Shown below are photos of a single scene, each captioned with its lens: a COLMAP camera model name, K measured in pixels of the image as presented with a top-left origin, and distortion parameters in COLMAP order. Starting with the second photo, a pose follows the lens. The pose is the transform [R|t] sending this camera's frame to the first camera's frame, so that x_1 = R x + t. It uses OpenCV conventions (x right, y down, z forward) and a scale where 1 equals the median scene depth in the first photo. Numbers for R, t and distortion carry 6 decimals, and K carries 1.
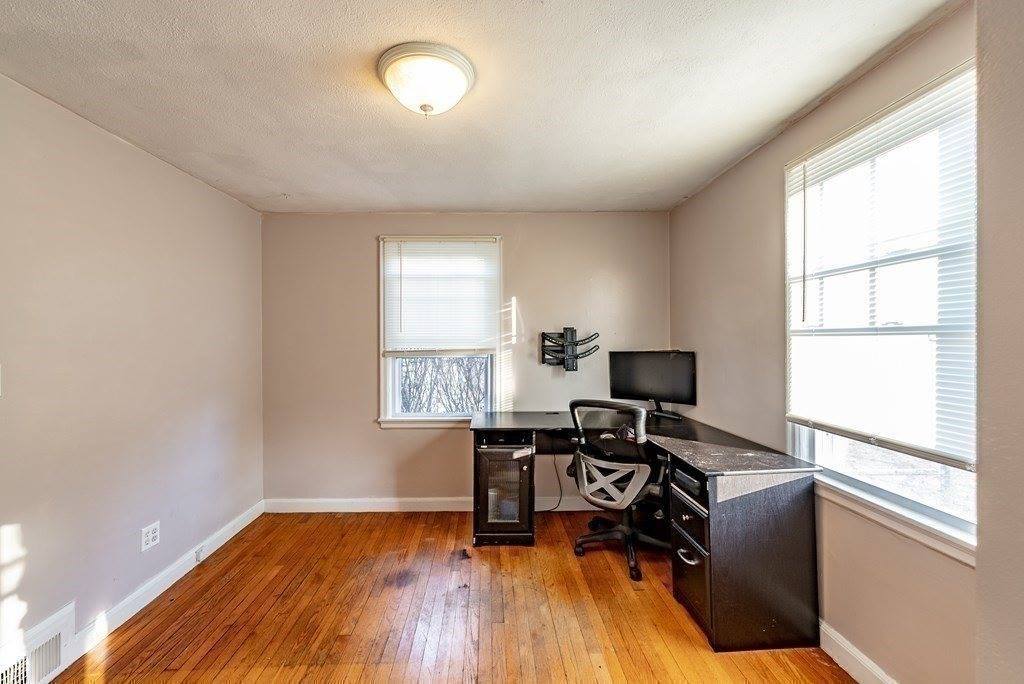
lens RADIAL K [[428.1, 0, 510.9], [0, 428.1, 339.5], [0, 0, 1]] dist [-0.000123, 0.000005]
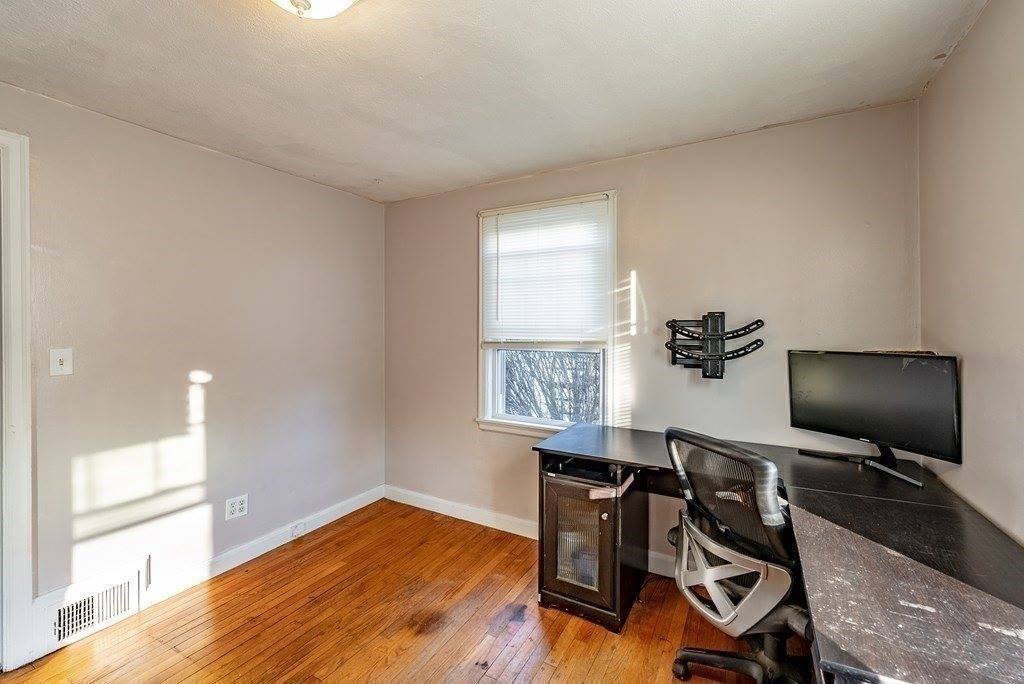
lens RADIAL K [[440.2, 0, 513.2], [0, 440.2, 325.7], [0, 0, 1]] dist [0.001116, -0.000226]
pose [[0.854866, 0.002784, -0.518842, 0.228066], [-0.004111, 0.999991, -0.001408, -0.004744], [0.518833, 0.003337, 0.854869, 0.261289]]
